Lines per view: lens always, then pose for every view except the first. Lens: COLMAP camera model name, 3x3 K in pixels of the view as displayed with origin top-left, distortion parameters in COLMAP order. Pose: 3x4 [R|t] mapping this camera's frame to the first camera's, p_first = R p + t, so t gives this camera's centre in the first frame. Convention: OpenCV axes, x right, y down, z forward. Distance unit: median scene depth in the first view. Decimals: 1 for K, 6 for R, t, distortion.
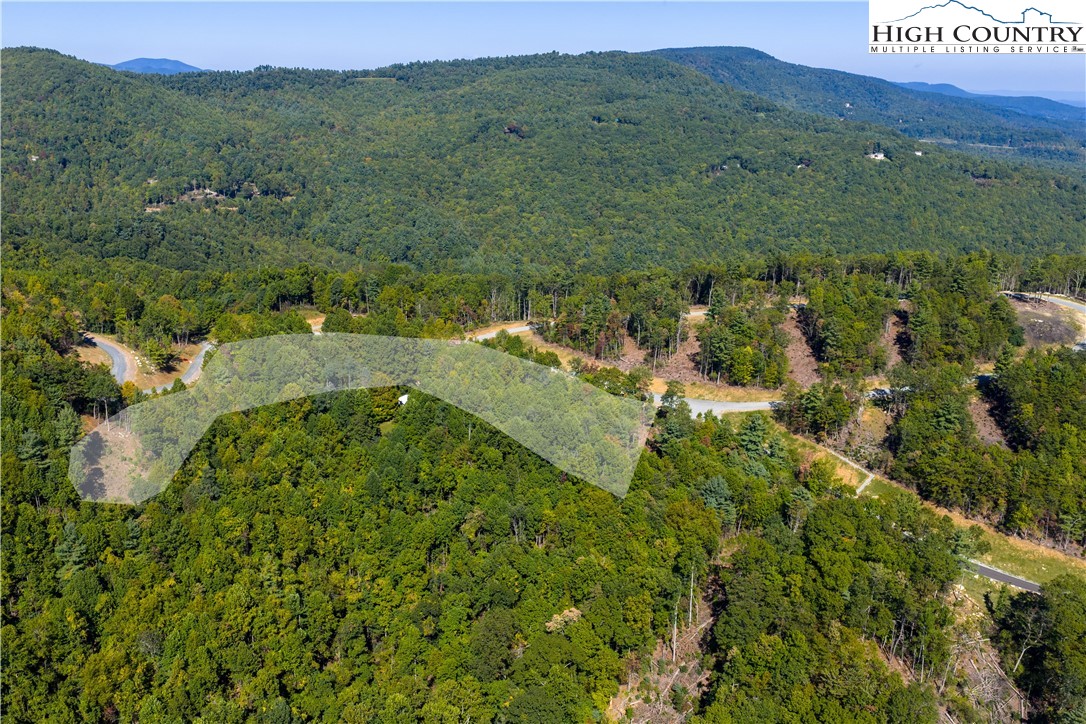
lens RADIAL K [[897.1, 0, 546.4], [0, 897.1, 364.2], [0, 0, 1]] dist [0.017685, -0.032309]
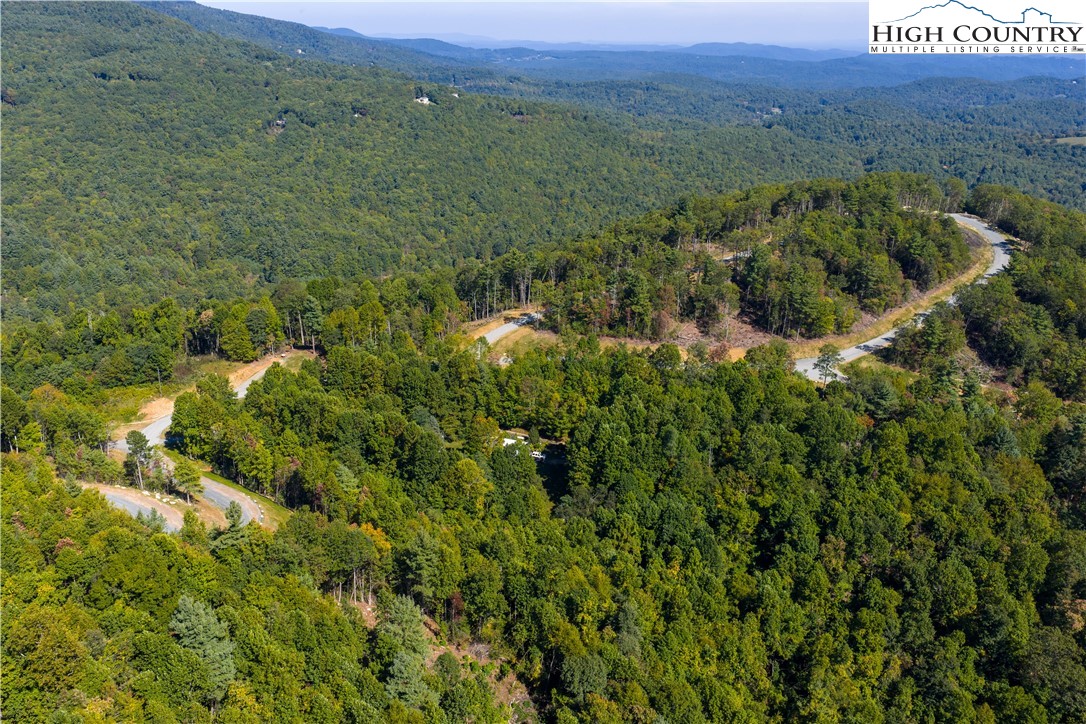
lens RADIAL K [[897.1, 0, 546.4], [0, 897.1, 364.2], [0, 0, 1]] dist [0.017685, -0.032309]
pose [[0.811187, -0.219495, 0.542031, -0.152879], [0.189972, 0.975525, 0.110731, -0.030502], [-0.553070, 0.013147, 0.833031, 0.092894]]
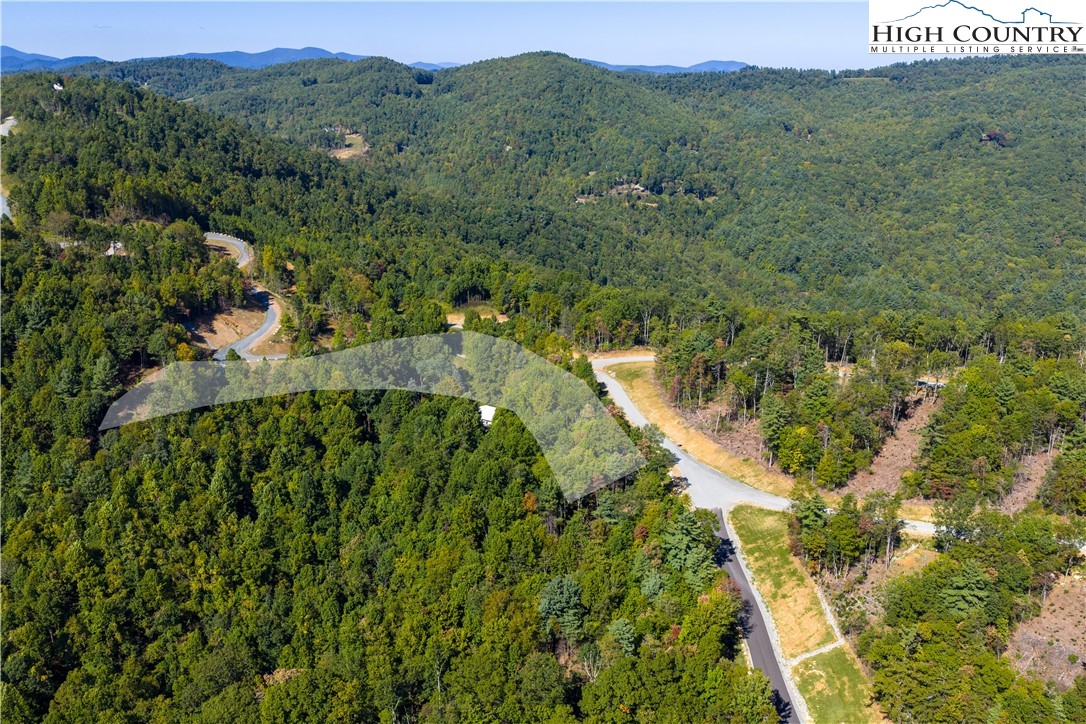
lens RADIAL K [[897.1, 0, 546.4], [0, 897.1, 364.2], [0, 0, 1]] dist [0.017685, -0.032309]
pose [[0.834869, 0.164888, -0.525173, 0.115258], [-0.165539, 0.985123, 0.046141, -0.018698], [0.524968, 0.048415, 0.849744, 0.064579]]
